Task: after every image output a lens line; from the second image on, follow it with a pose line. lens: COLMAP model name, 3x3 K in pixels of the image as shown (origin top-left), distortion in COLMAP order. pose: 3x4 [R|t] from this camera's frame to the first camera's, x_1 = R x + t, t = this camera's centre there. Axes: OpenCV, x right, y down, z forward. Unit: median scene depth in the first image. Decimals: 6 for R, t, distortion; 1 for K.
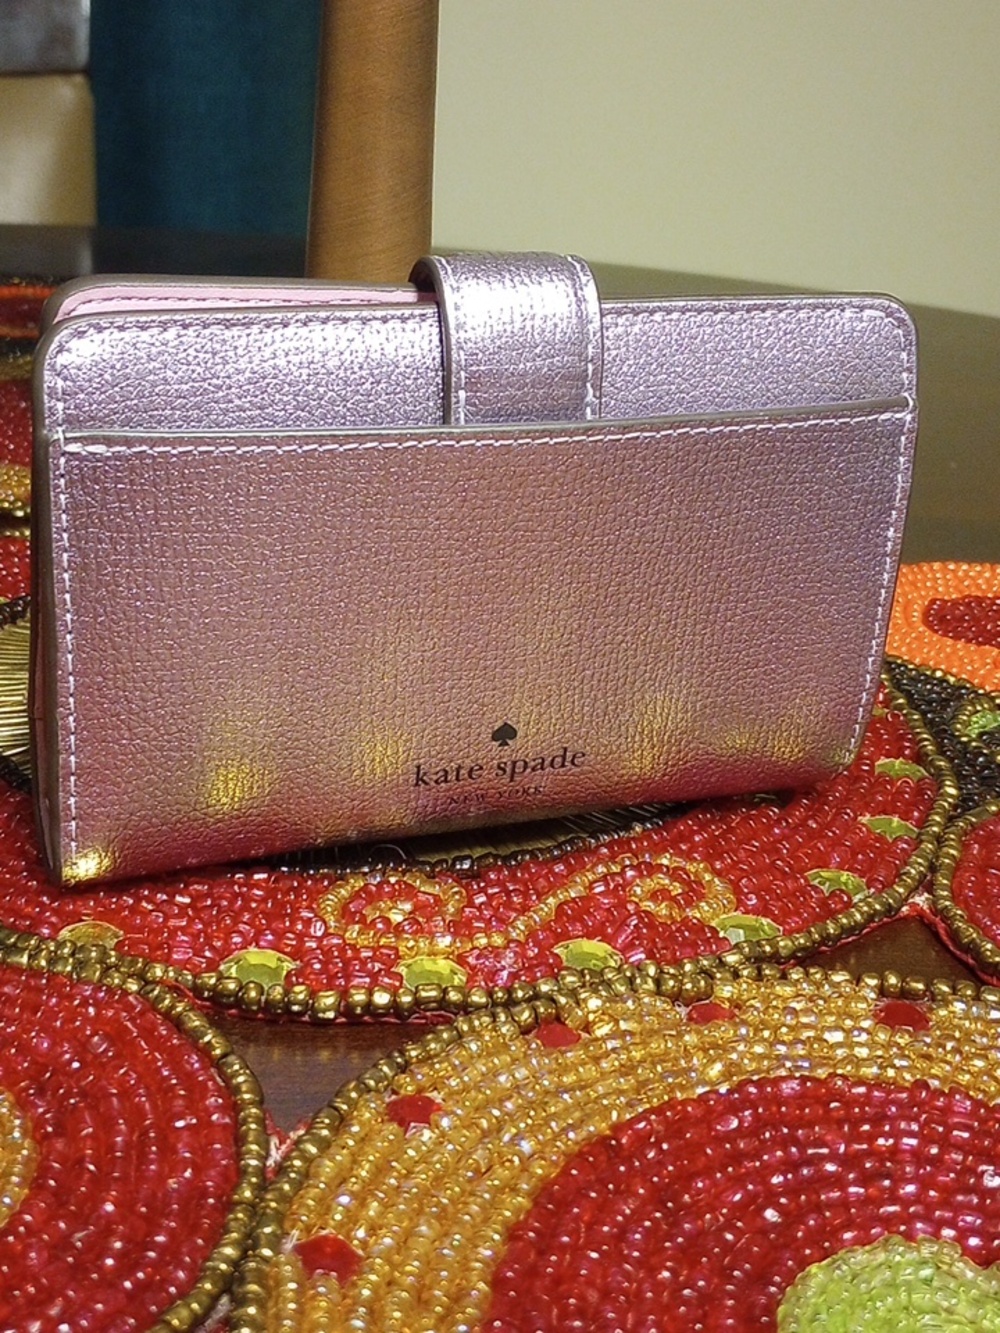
lens RADIAL K [[1870.5, 0, 503.8], [0, 1870.5, 611.7], [0, 0, 1]] dist [-0.005290, 0.000000]
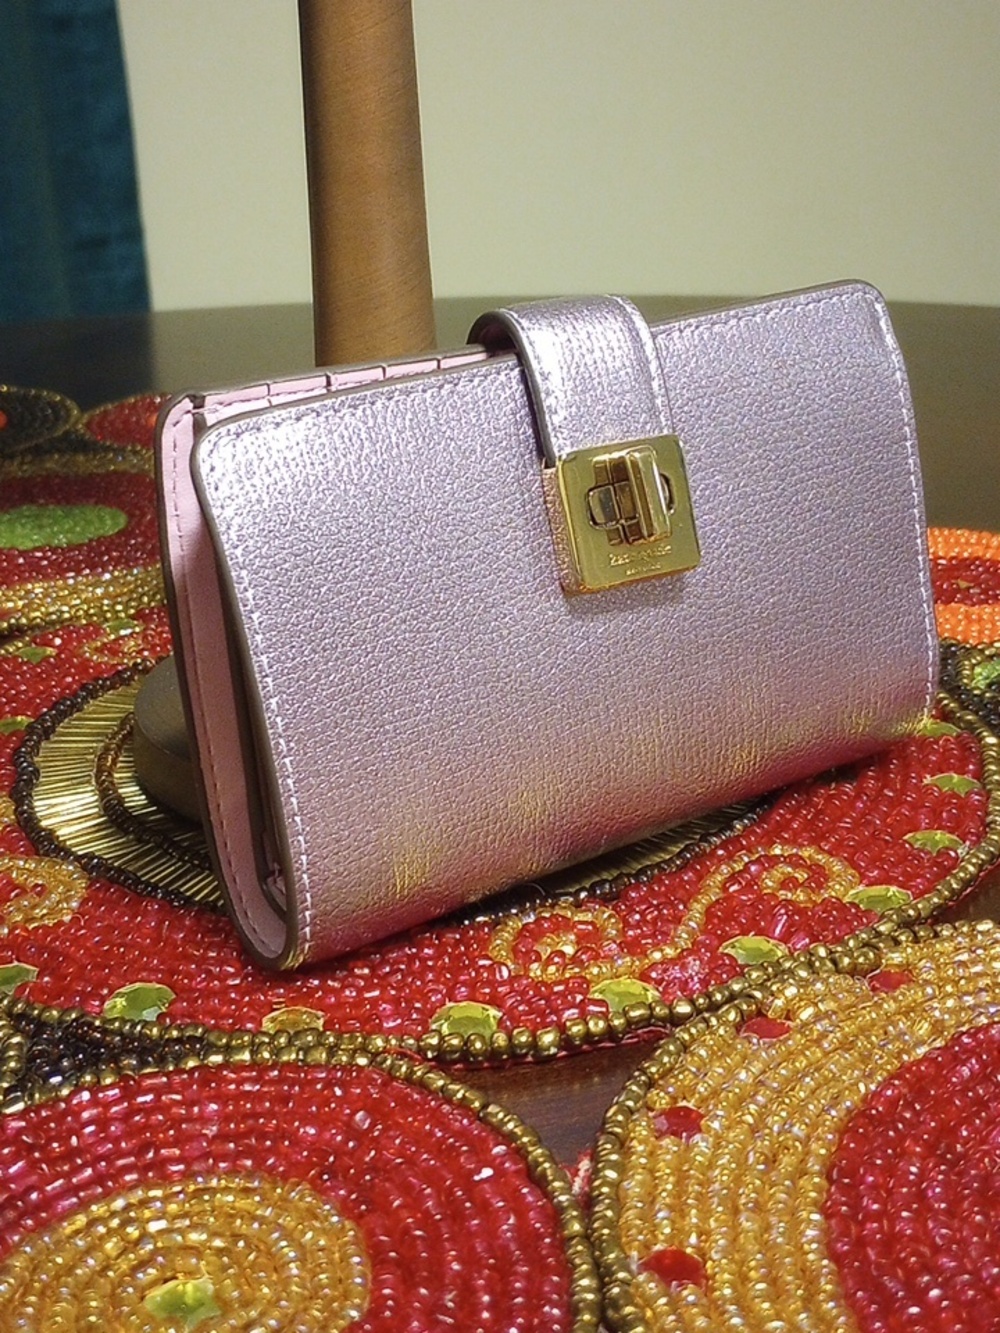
lens RADIAL K [[1870.5, 0, 492.9], [0, 1870.5, 617.4], [0, 0, 1]] dist [-0.005290, 0.000000]
pose [[0.977013, -0.164478, 0.135618, -0.225033], [0.165874, 0.986146, 0.001018, -0.029009], [-0.133907, 0.021501, 0.990761, -0.033544]]
